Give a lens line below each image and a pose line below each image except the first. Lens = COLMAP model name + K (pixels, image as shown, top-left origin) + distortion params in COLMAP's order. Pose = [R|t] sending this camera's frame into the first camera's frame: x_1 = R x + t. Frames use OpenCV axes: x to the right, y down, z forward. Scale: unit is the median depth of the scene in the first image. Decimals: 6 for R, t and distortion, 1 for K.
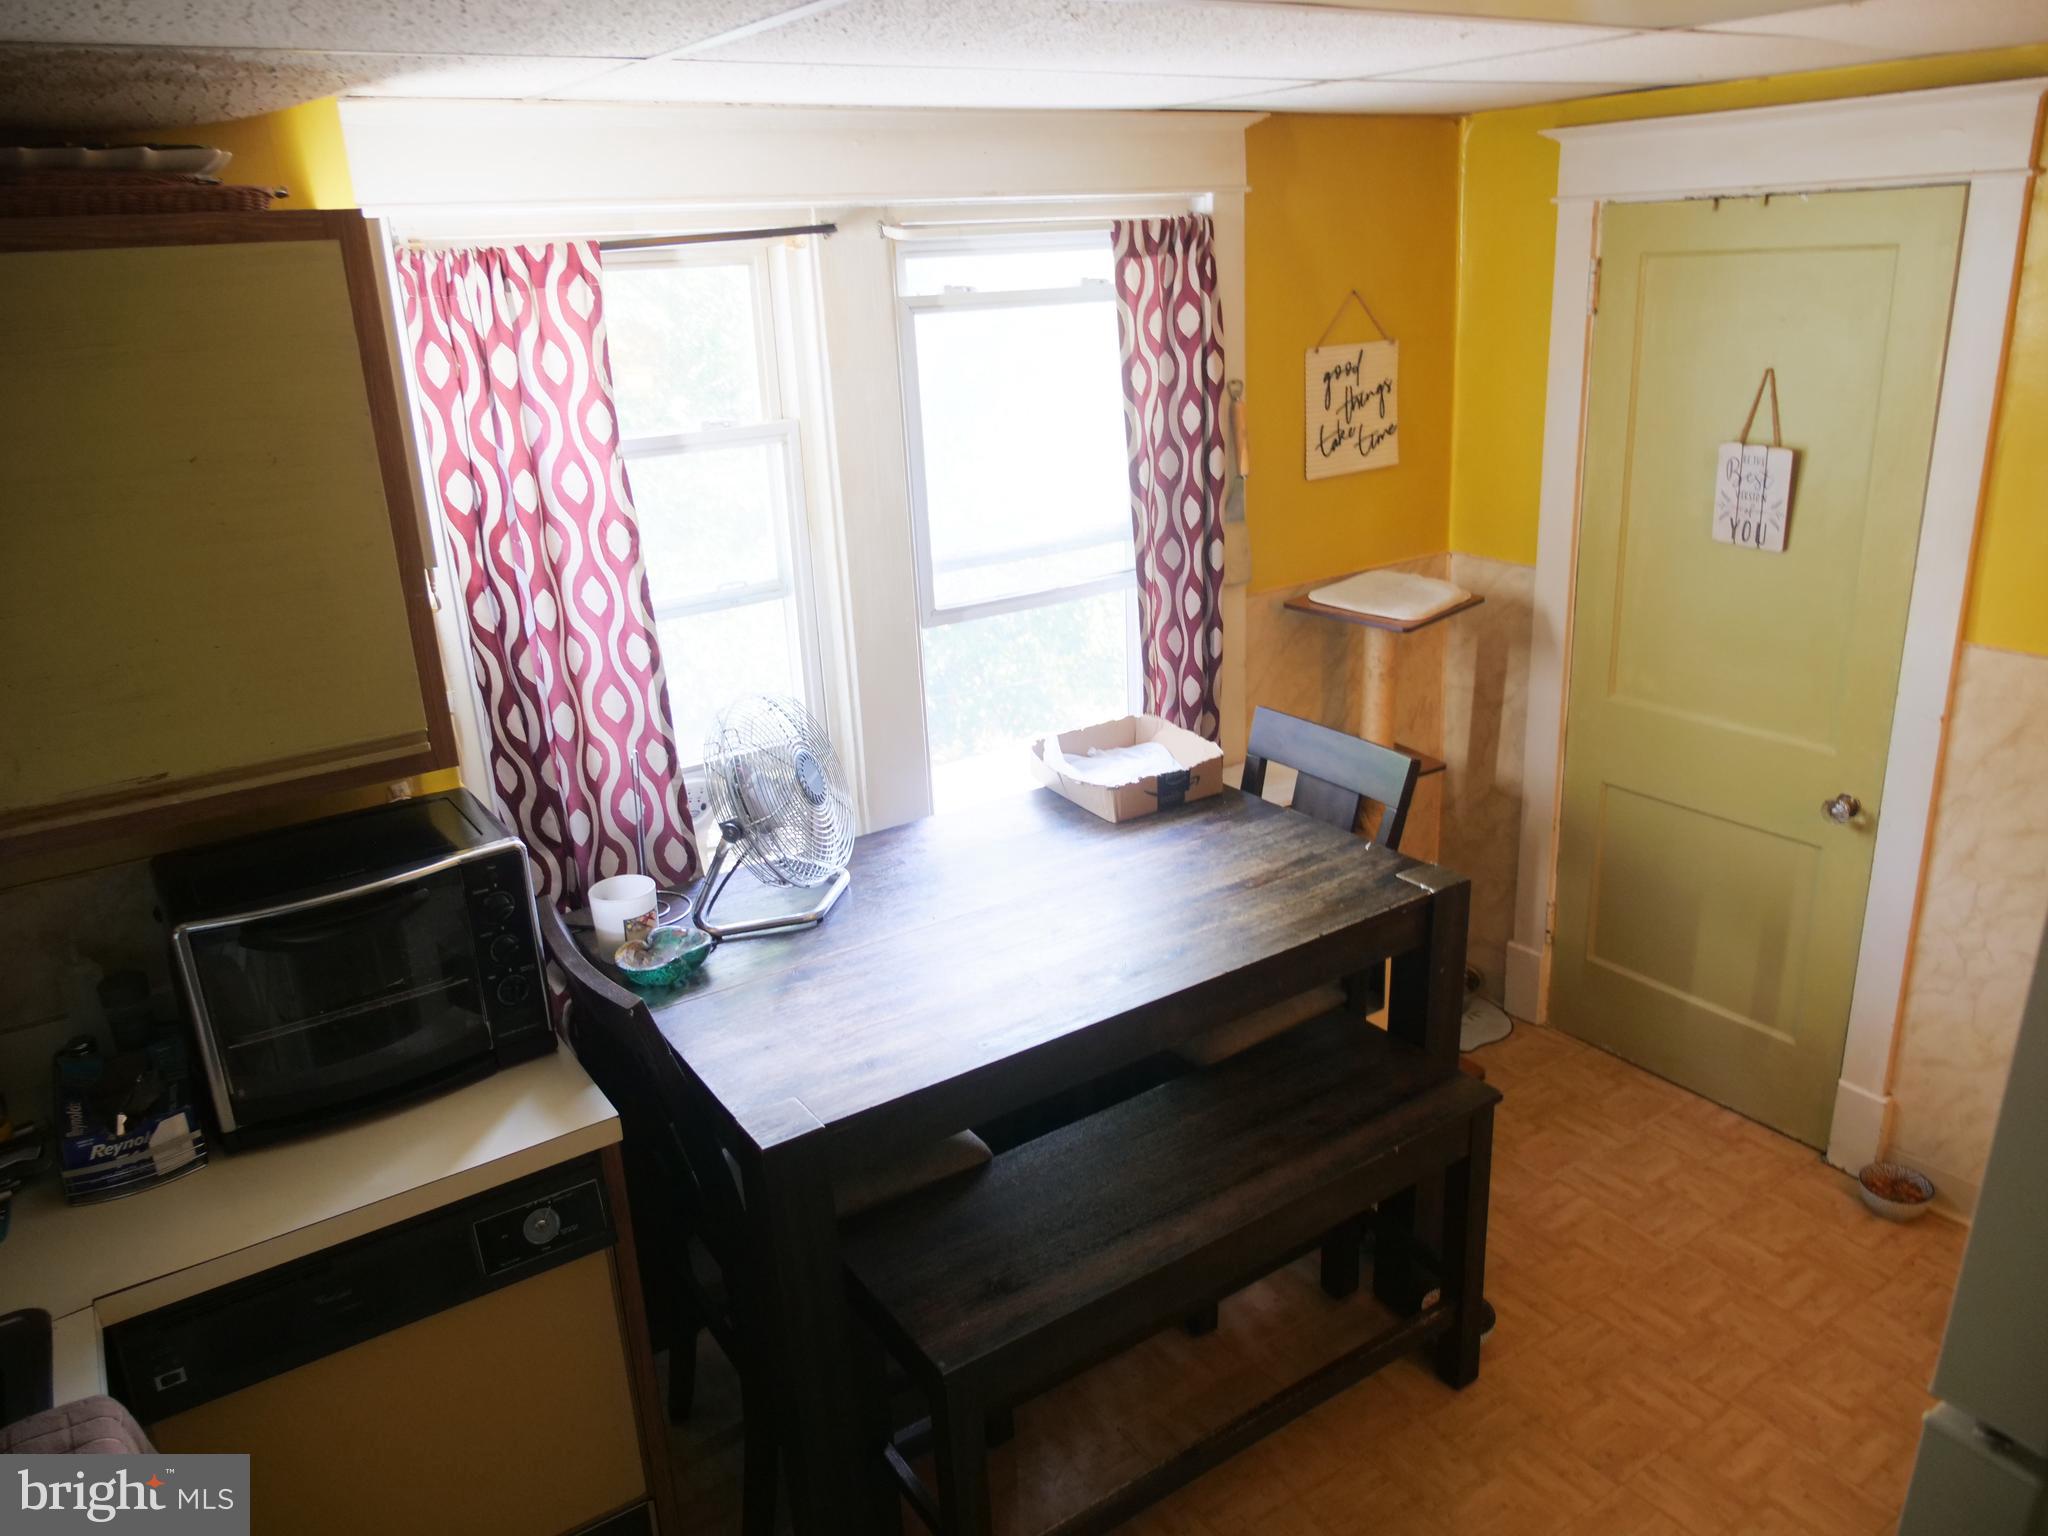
lens RADIAL K [[1467.9, 0, 1021.7], [0, 1467.9, 765.8], [0, 0, 1]] dist [-0.034863, 0.010963]
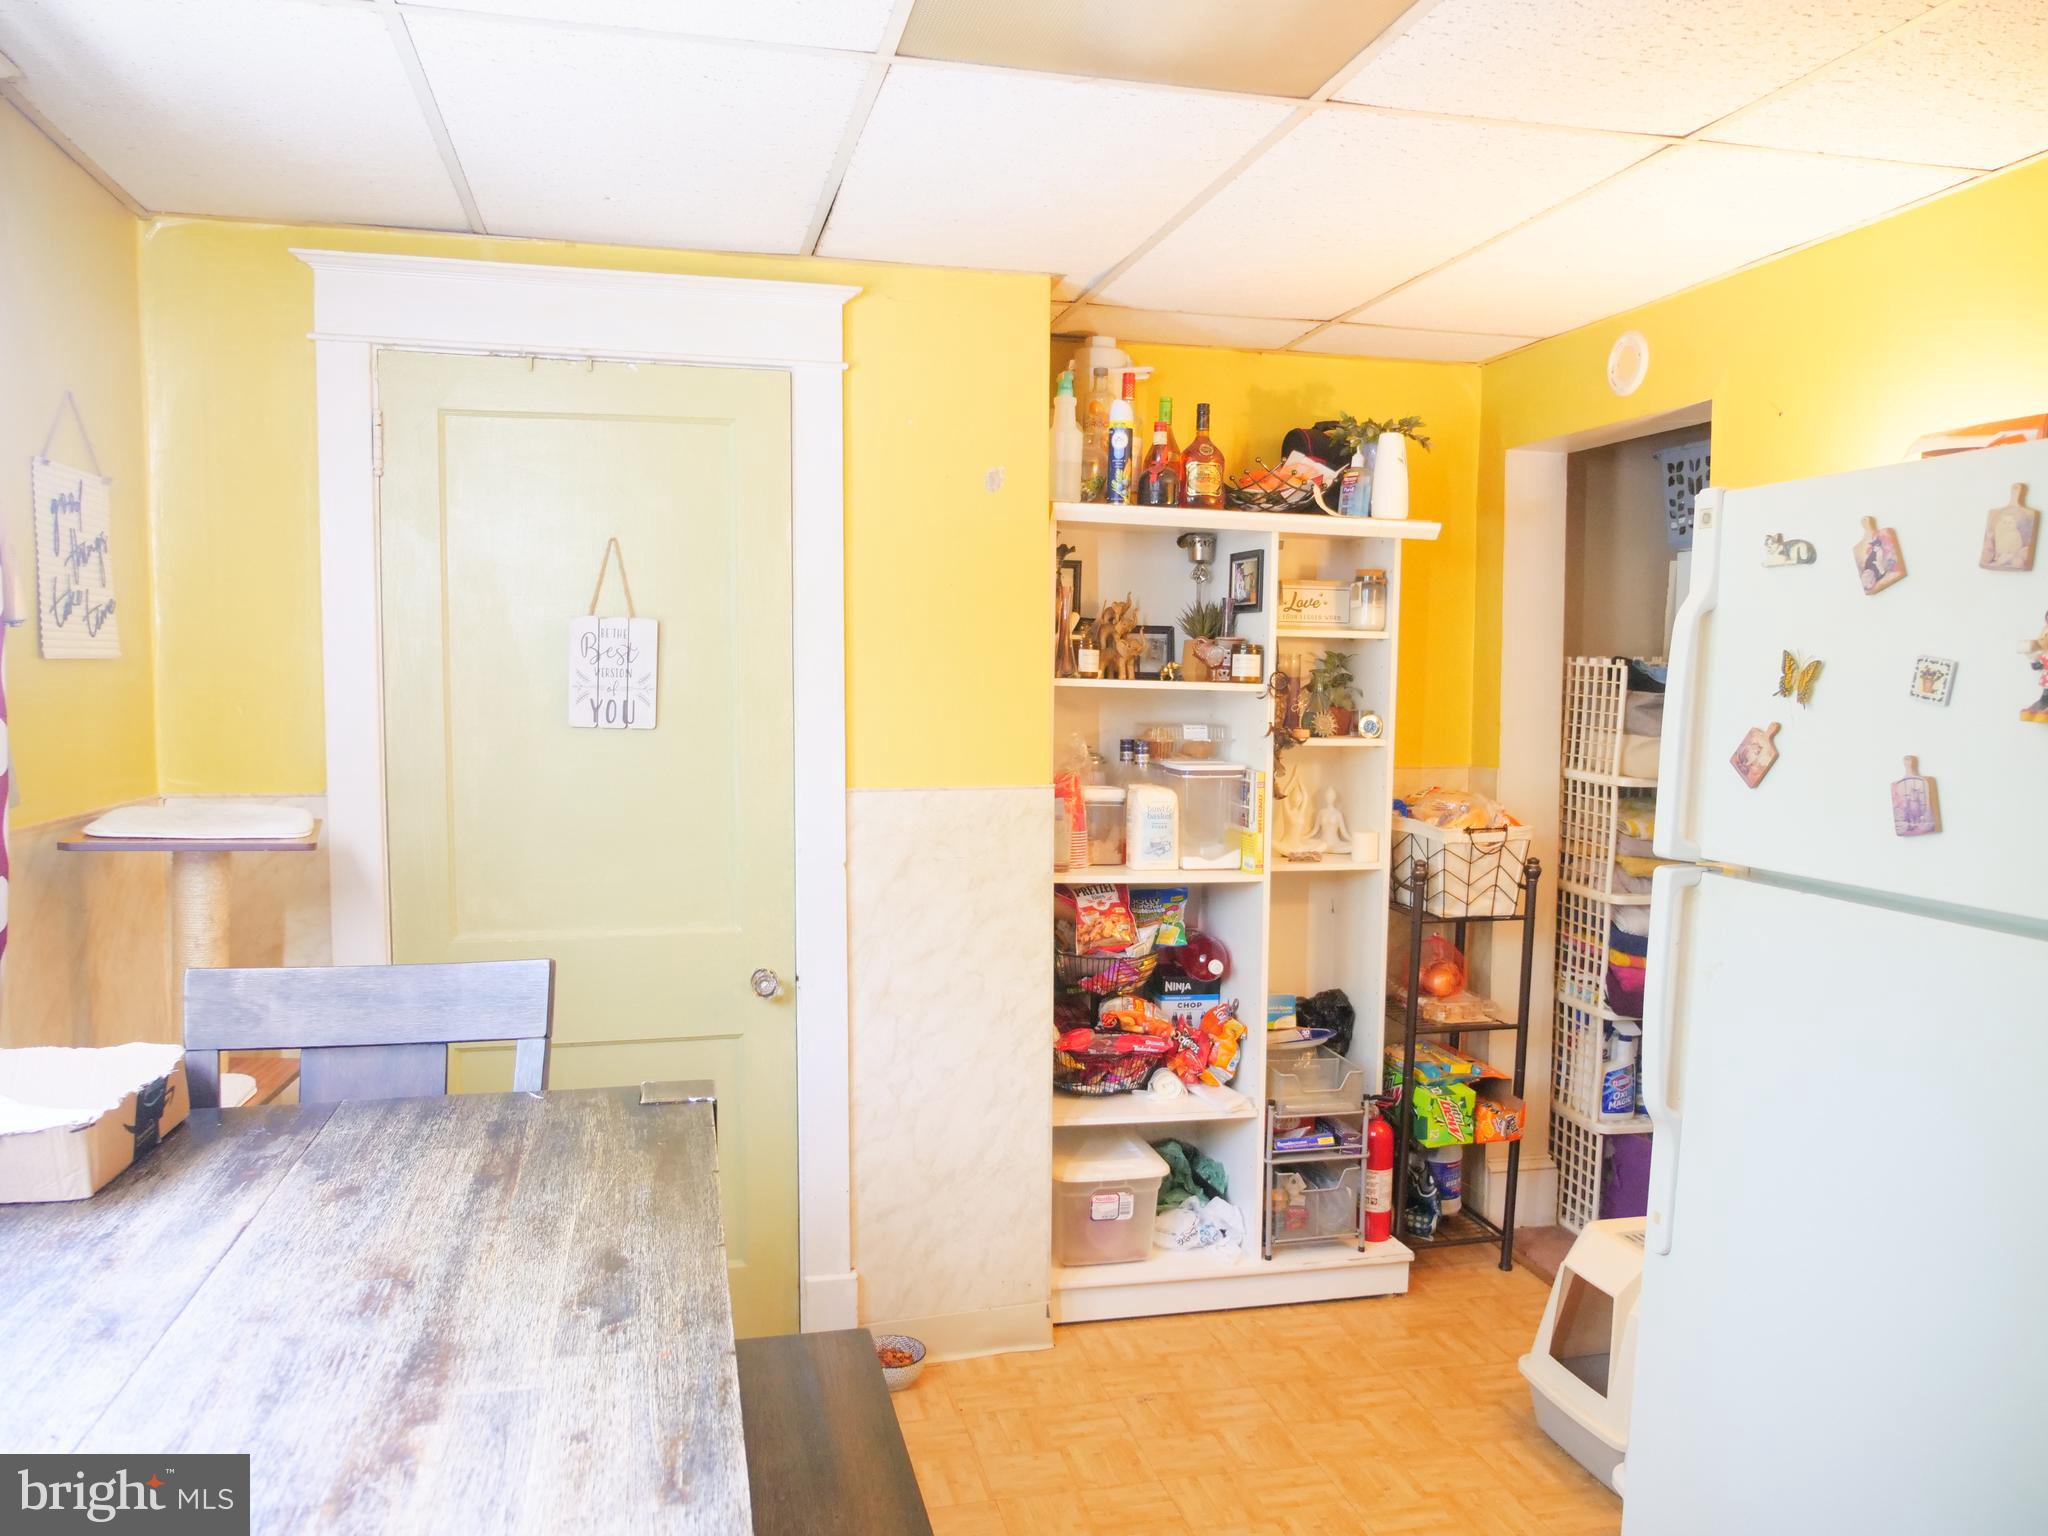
lens RADIAL K [[1467.9, 0, 1019.7], [0, 1467.9, 771.3], [0, 0, 1]] dist [-0.034863, 0.010963]
pose [[0.338830, -0.007023, 0.940821, -0.281648], [0.288508, 0.952572, -0.096793, 0.037826], [-0.895521, 0.304231, 0.324786, 0.486473]]
